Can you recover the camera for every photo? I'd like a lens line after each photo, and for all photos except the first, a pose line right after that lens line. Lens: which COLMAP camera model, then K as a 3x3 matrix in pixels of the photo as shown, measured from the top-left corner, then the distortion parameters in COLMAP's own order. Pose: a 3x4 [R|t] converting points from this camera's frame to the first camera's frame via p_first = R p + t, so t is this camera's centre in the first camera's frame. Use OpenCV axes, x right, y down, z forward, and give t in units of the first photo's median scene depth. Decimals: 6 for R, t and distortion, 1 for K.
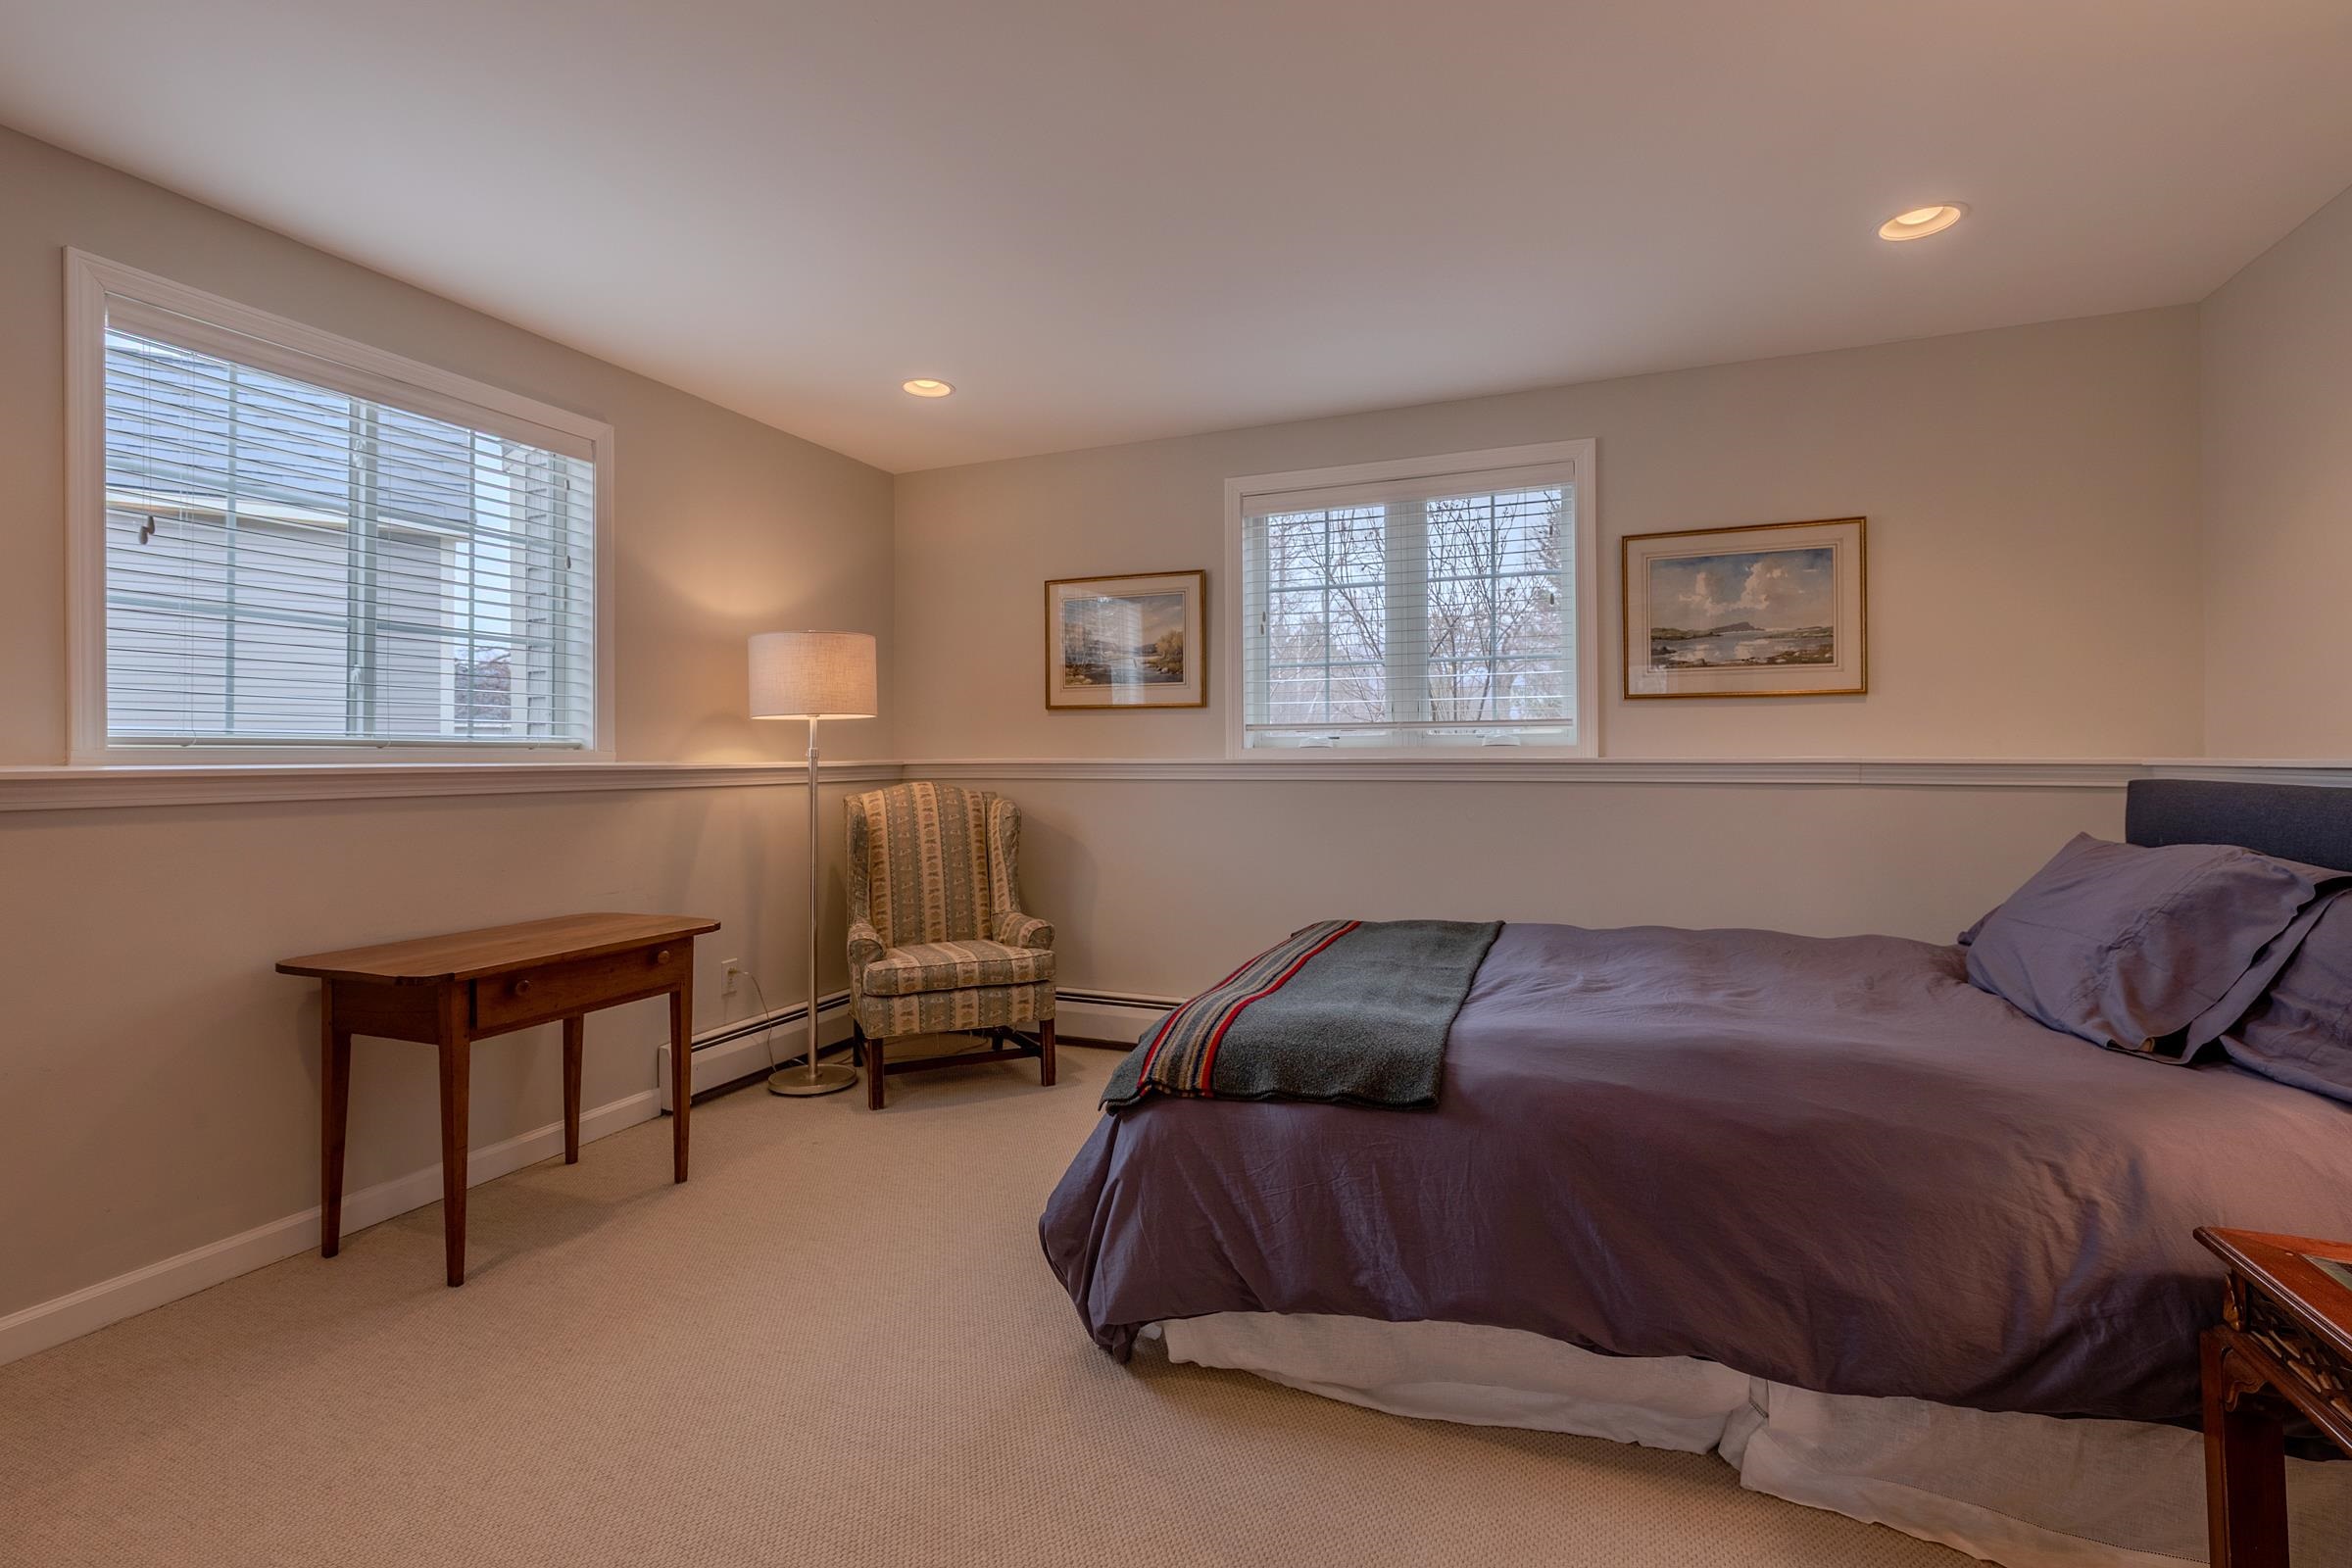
lens RADIAL K [[1078.8, 0, 1171.9], [0, 1078.8, 768.3], [0, 0, 1]] dist [0.005668, 0.001012]
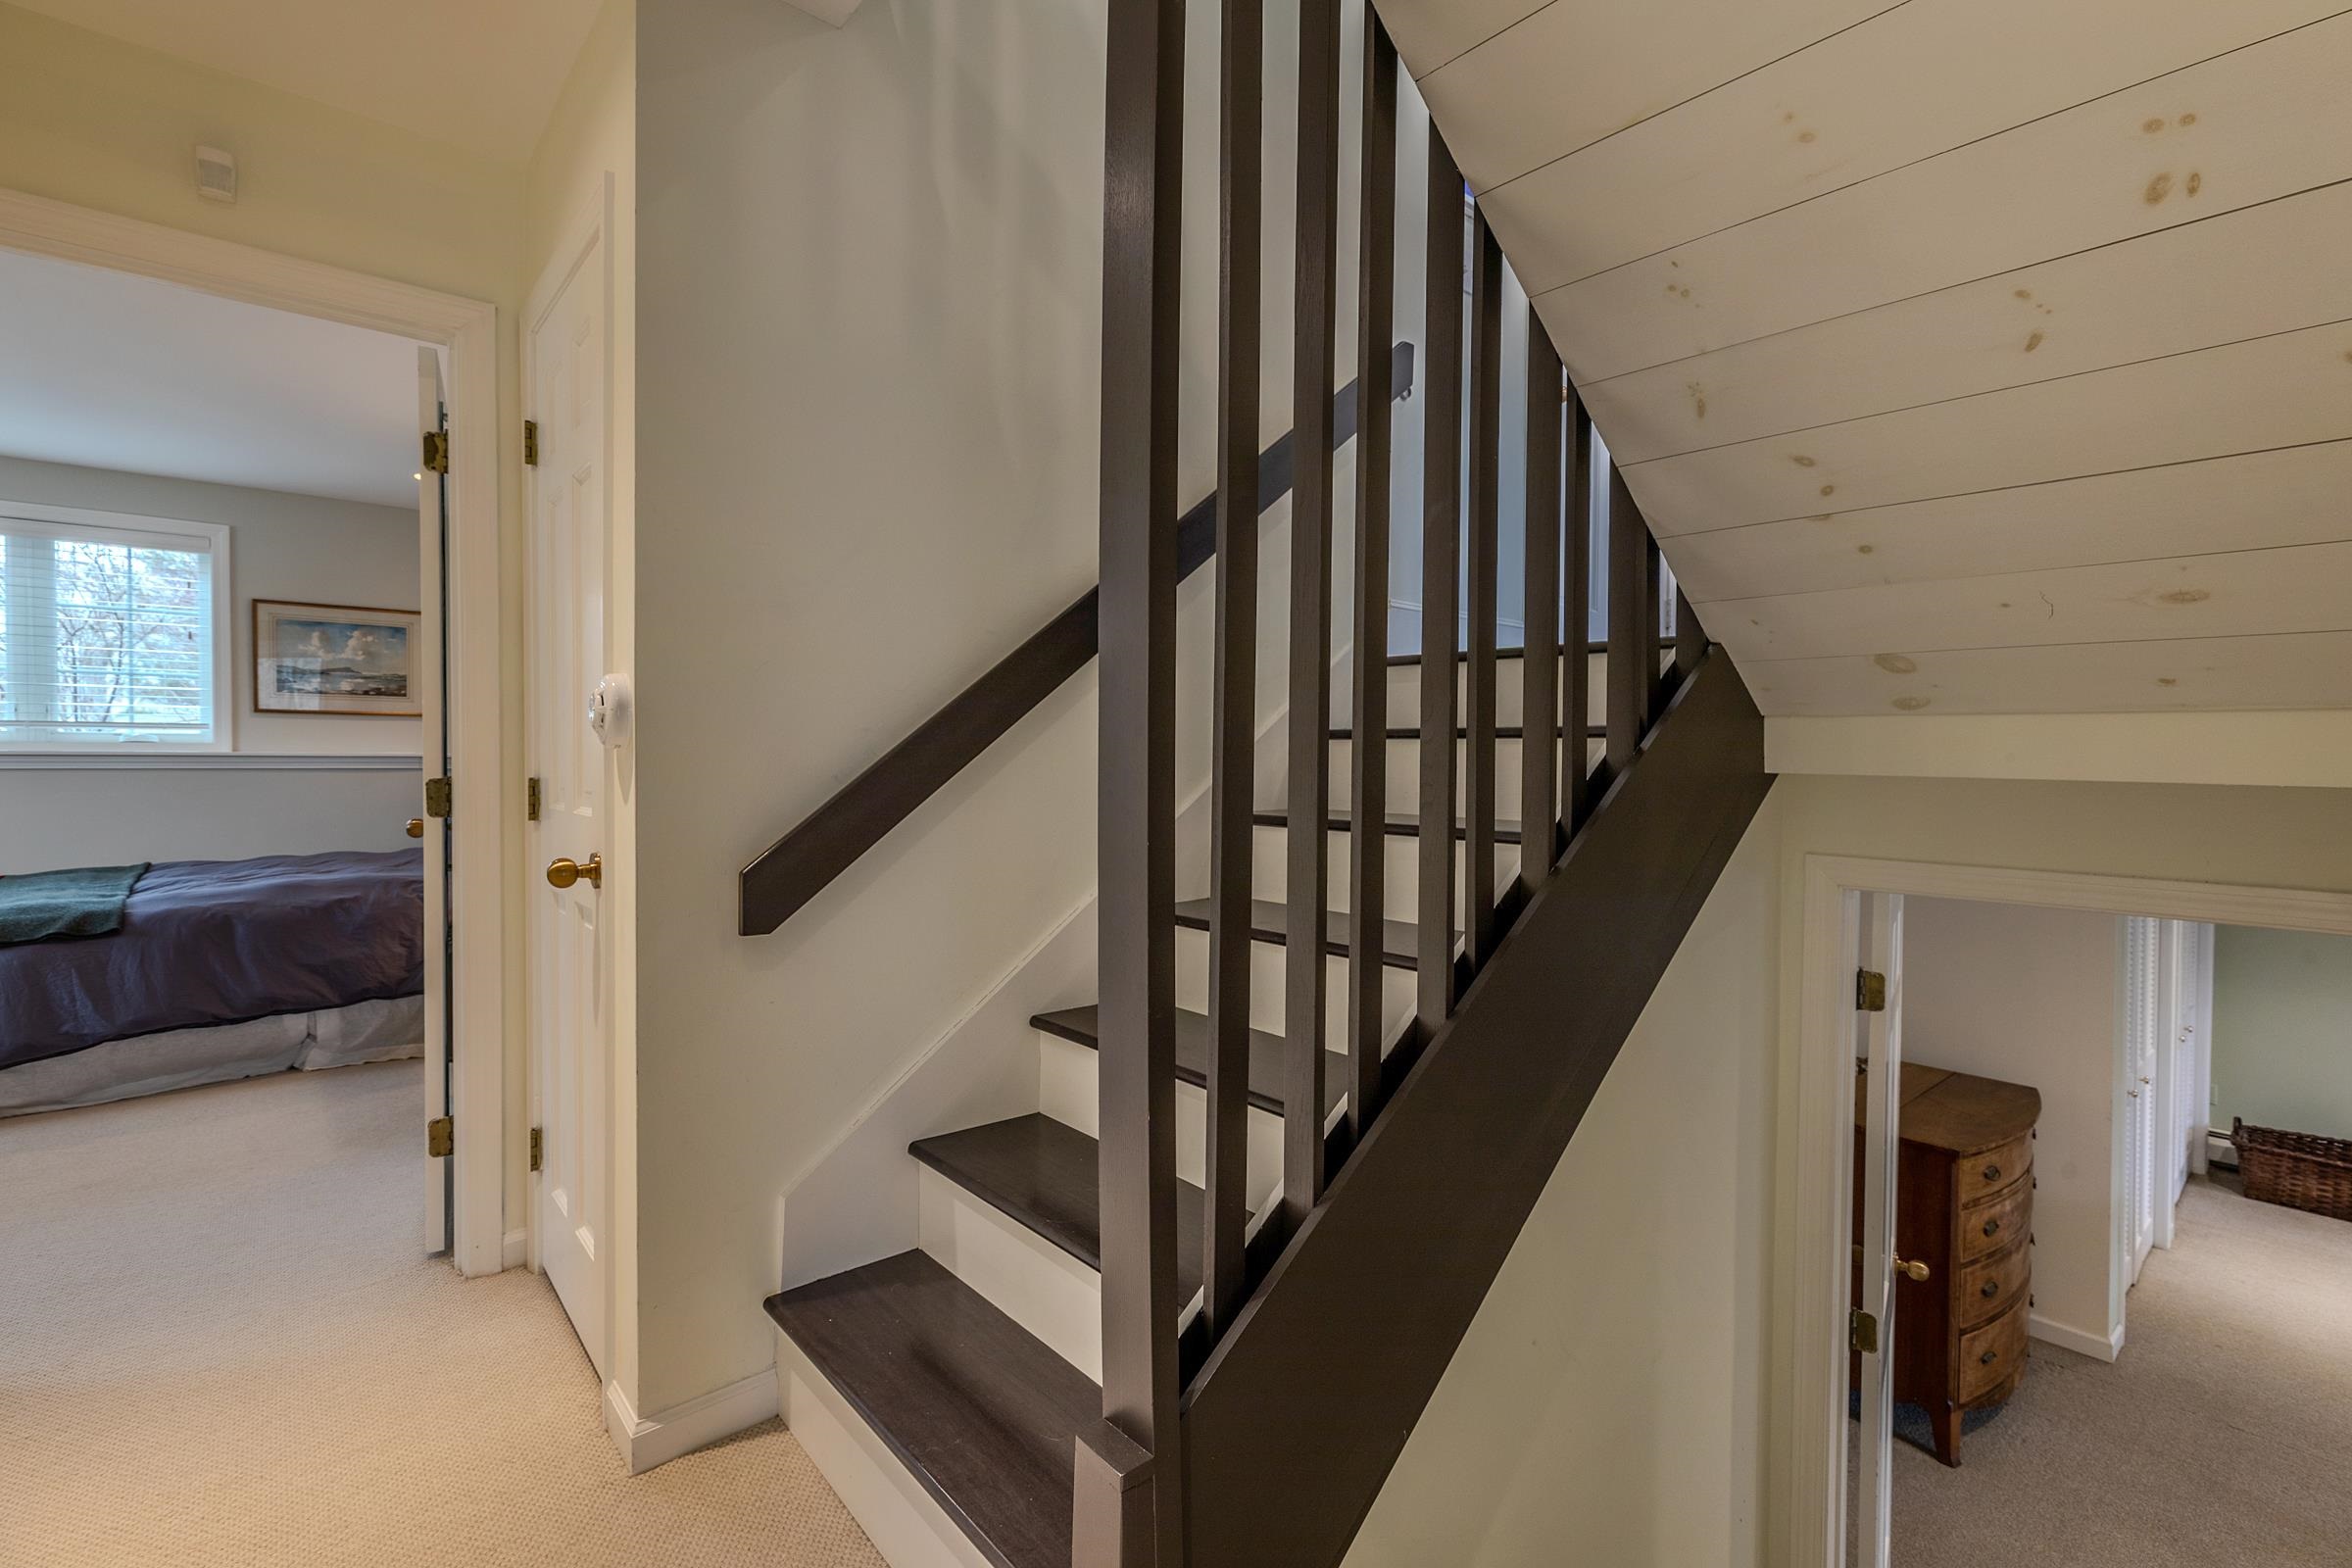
lens RADIAL K [[1078.8, 0, 1164.8], [0, 1078.8, 764.2], [0, 0, 1]] dist [0.005668, 0.001012]
pose [[0.472064, 0.001933, 0.881562, -0.297759], [0.001472, 0.999994, -0.002981, 0.012657], [-0.881563, 0.002705, 0.472059, -0.793849]]
